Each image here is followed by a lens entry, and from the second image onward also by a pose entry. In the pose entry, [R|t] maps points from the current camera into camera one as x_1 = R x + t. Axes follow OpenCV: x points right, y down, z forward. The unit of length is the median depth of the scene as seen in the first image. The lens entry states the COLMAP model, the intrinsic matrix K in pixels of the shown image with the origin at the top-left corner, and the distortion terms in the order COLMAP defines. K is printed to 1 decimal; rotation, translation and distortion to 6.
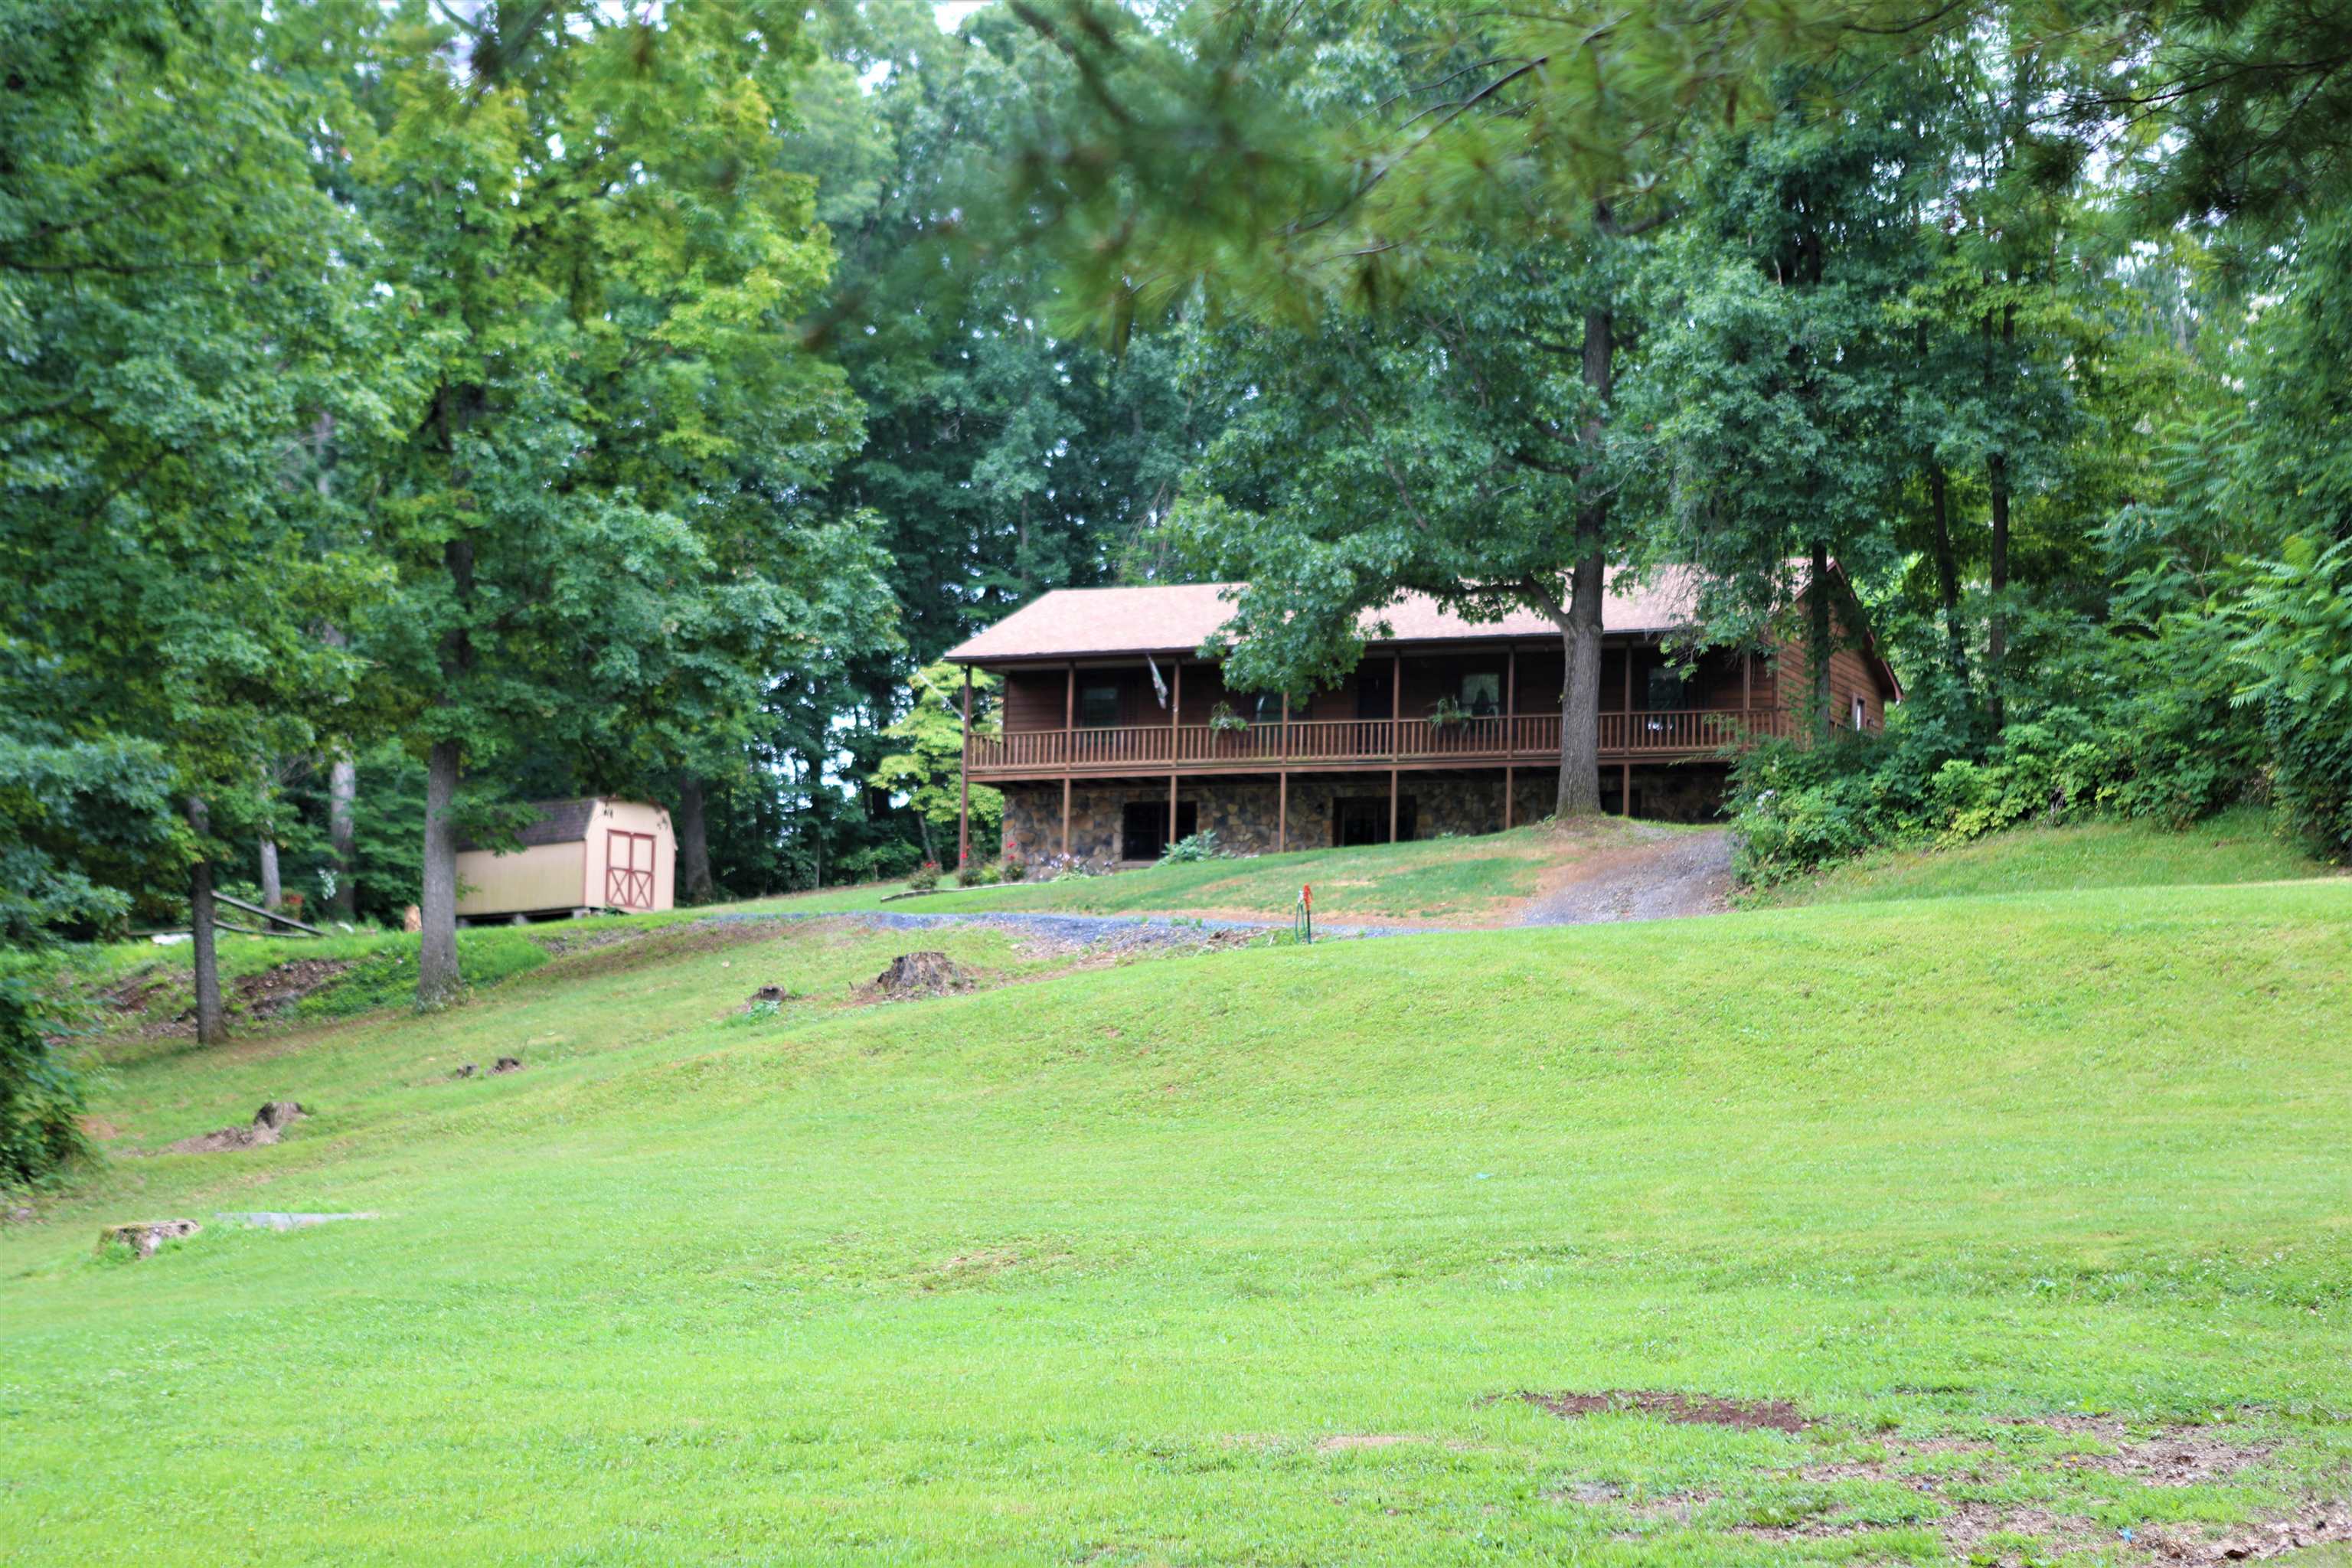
lens RADIAL K [[4671.6, 0, 1176.0], [0, 4671.6, 784.0], [0, 0, 1]] dist [0.182297, 0.276515]
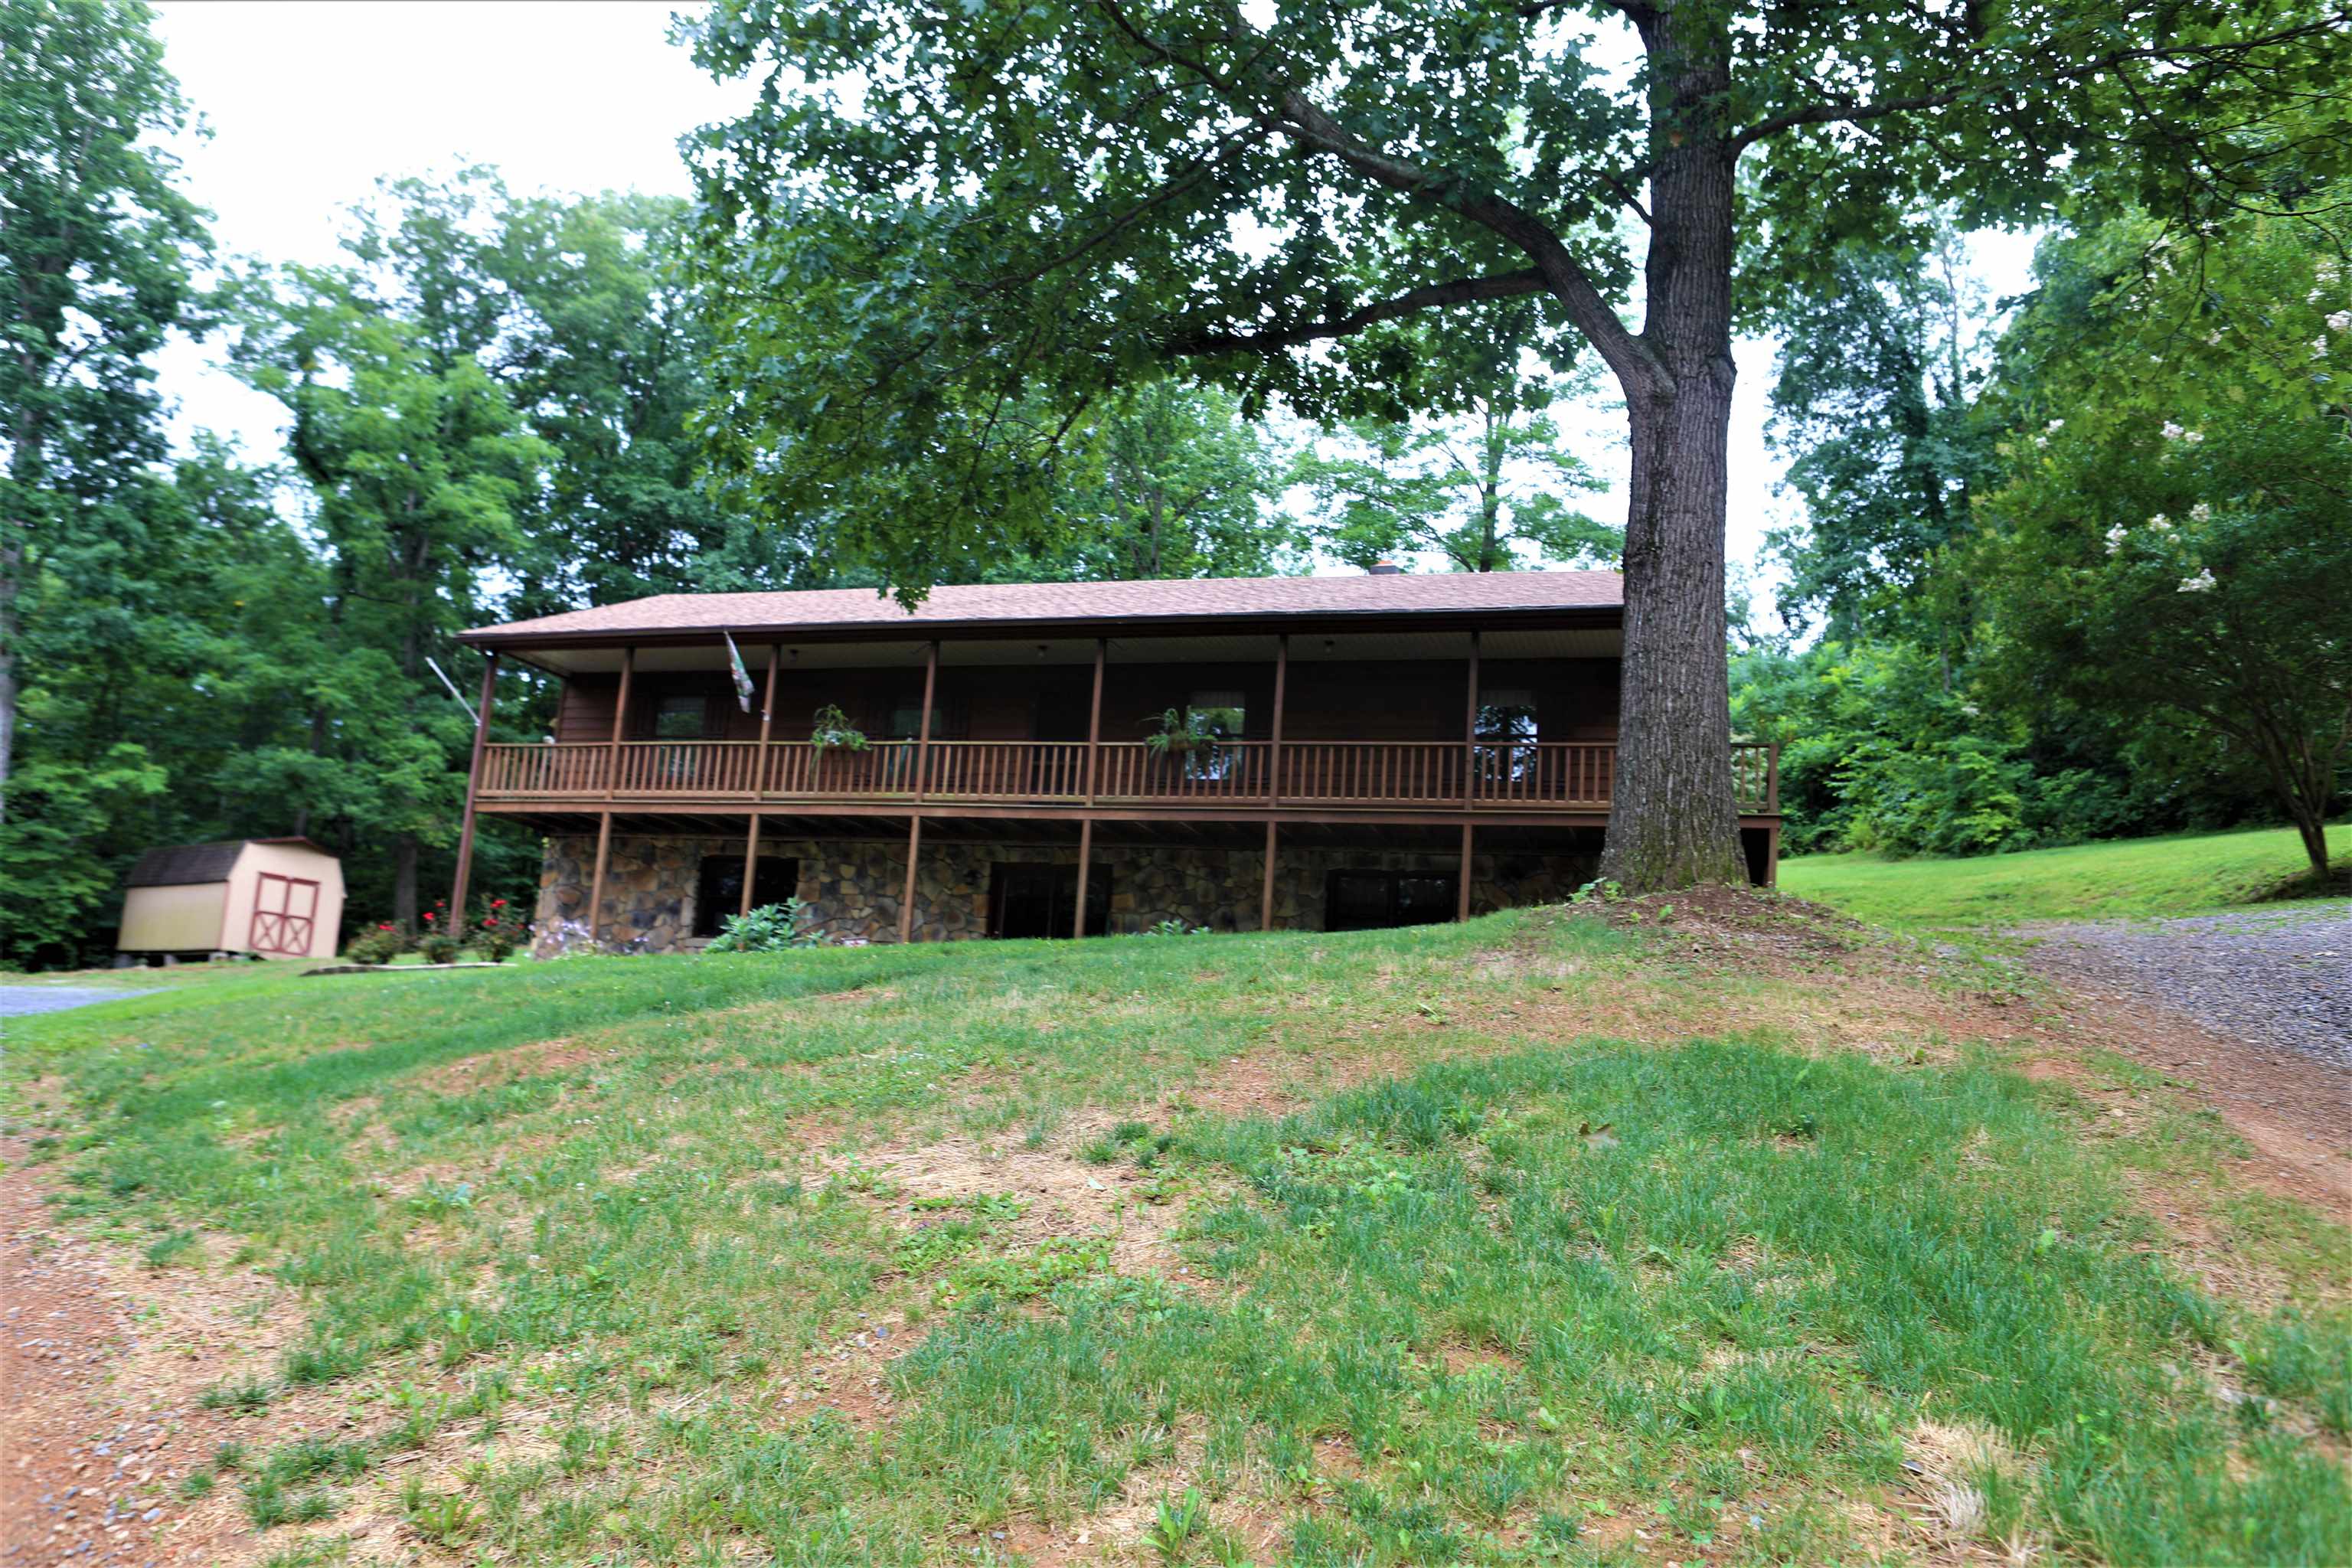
lens RADIAL K [[1848.9, 0, 1176.0], [0, 1848.9, 784.0], [0, 0, 1]] dist [-0.009704, -0.001447]
pose [[0.991088, 0.065269, 0.116126, 0.029055], [-0.057396, 0.995902, -0.069899, 0.009127], [-0.120212, 0.062611, 0.990772, 0.747318]]
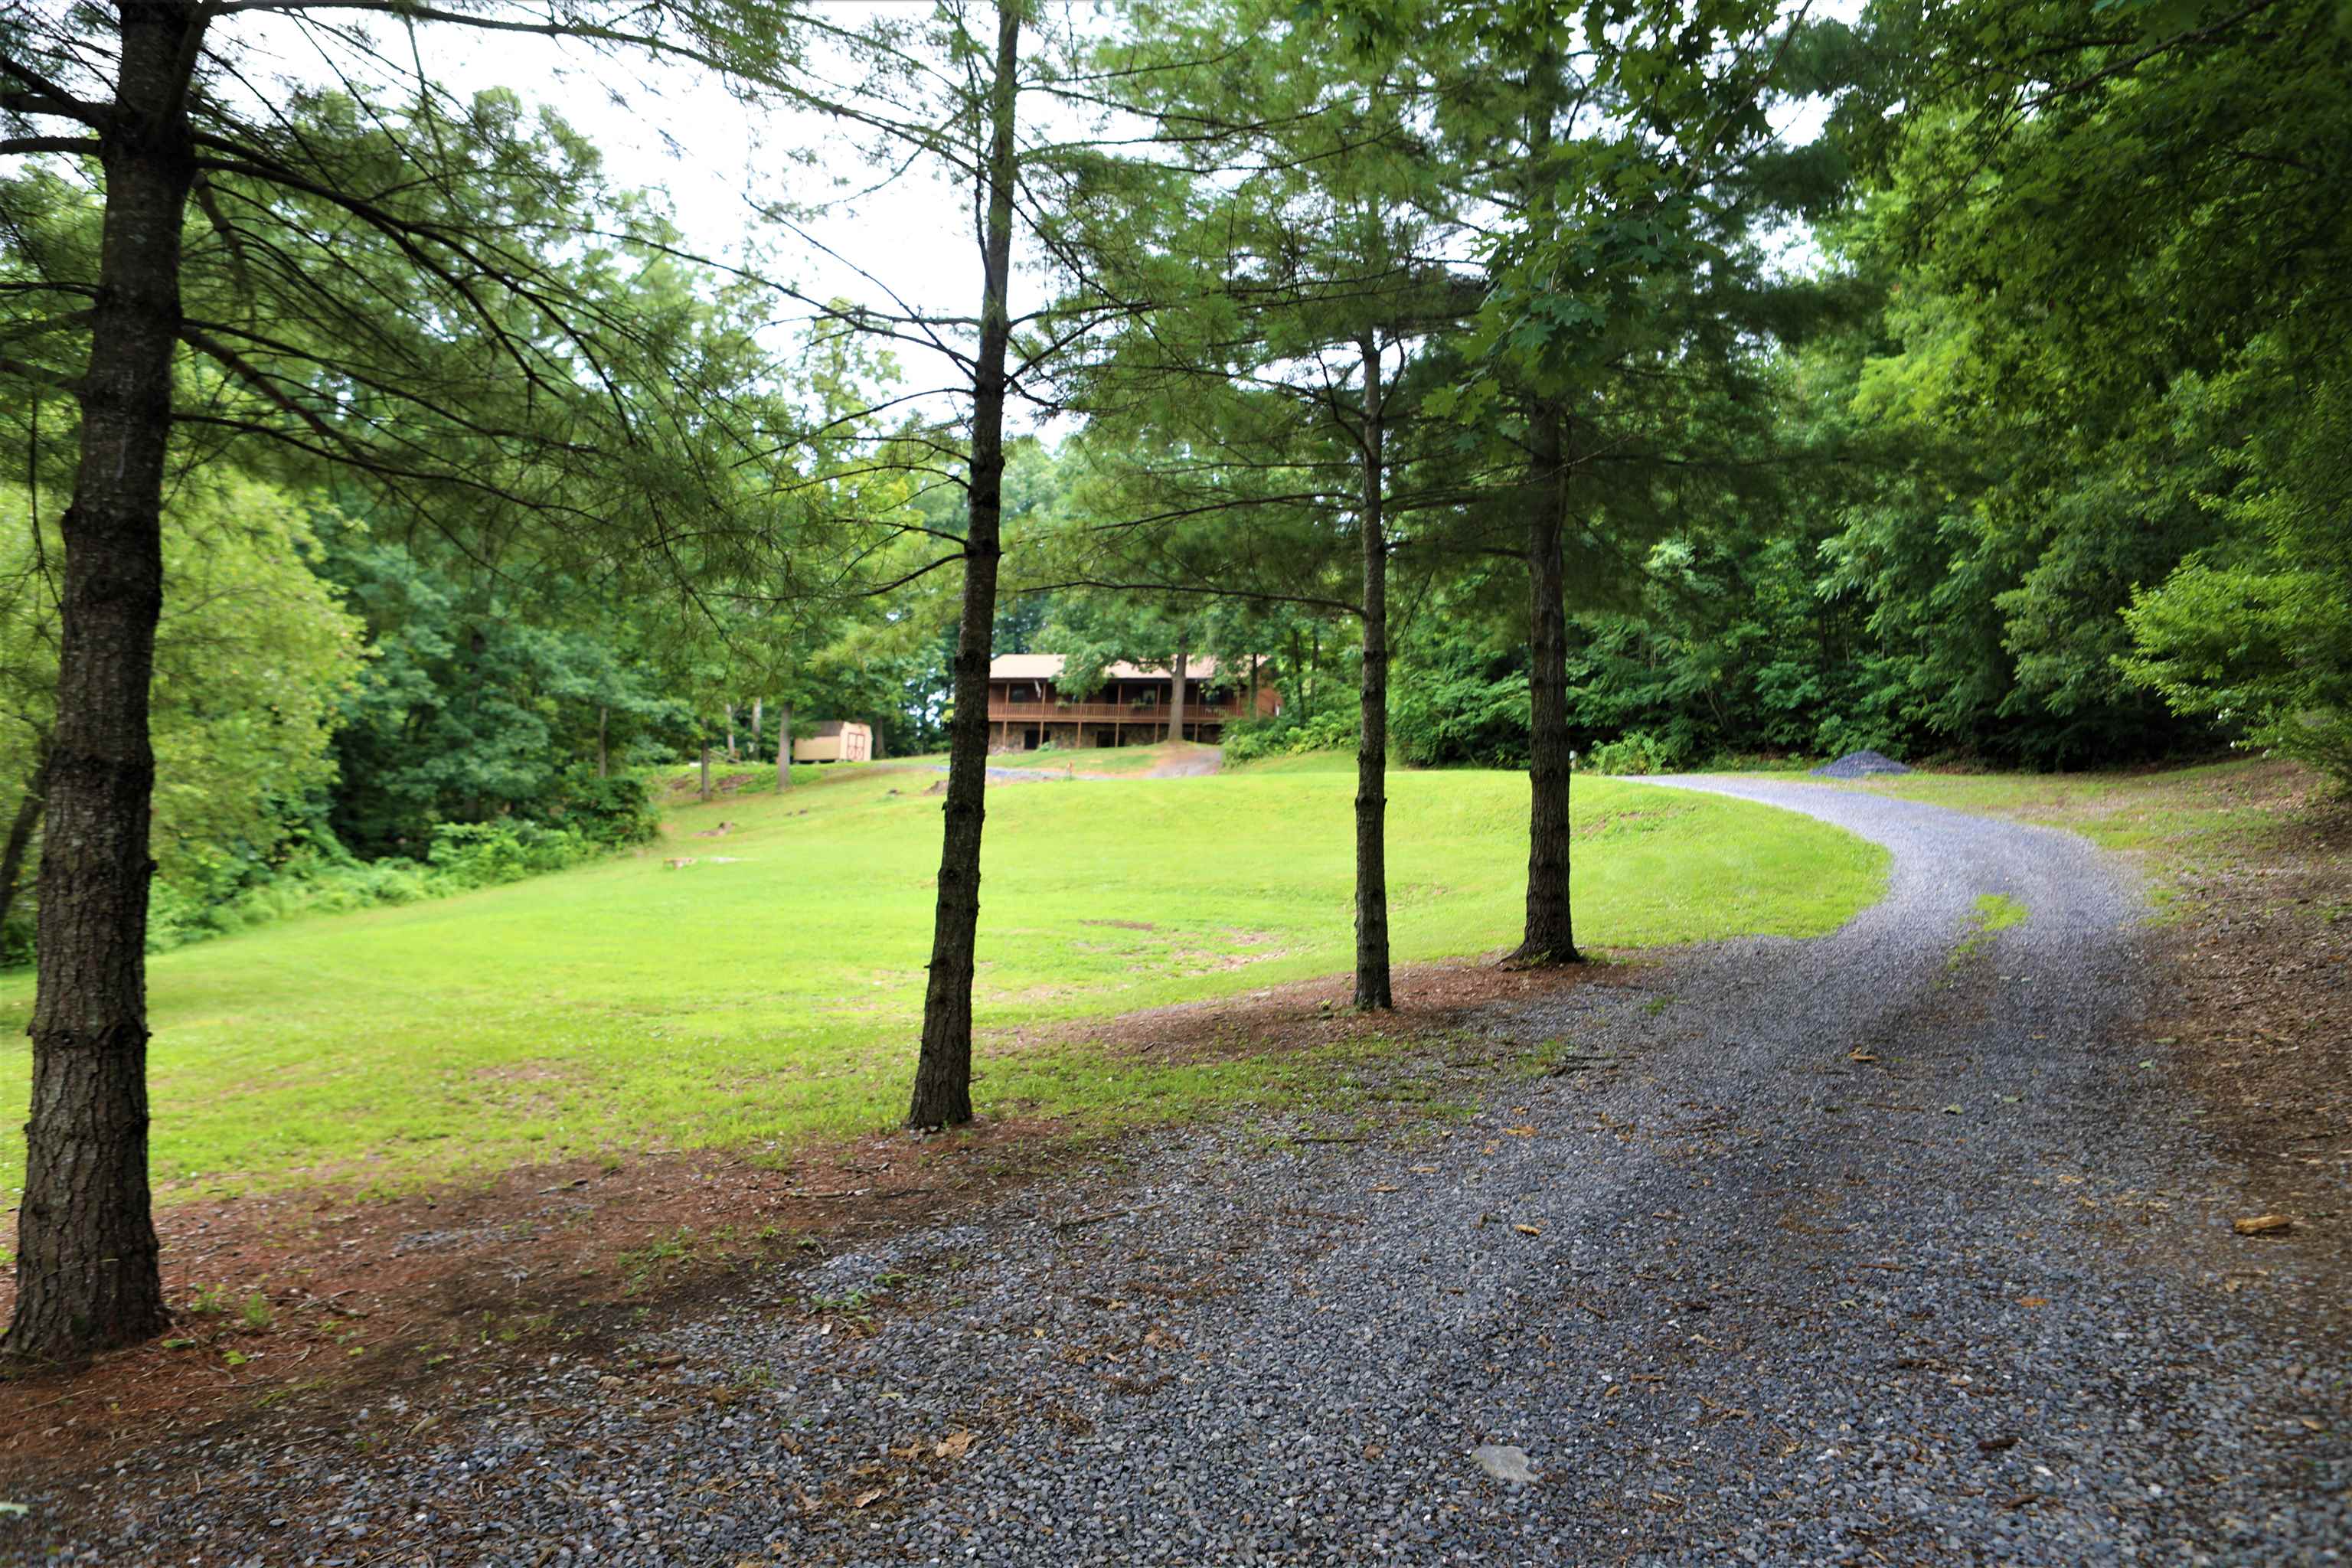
lens RADIAL K [[1692.5, 0, 1176.0], [0, 1692.5, 784.0], [0, 0, 1]] dist [-0.122739, 0.089527]
pose [[0.997235, 0.035645, 0.065213, 0.015588], [-0.037996, 0.998659, 0.035177, -0.002967], [-0.063872, -0.037558, 0.997251, -0.051396]]
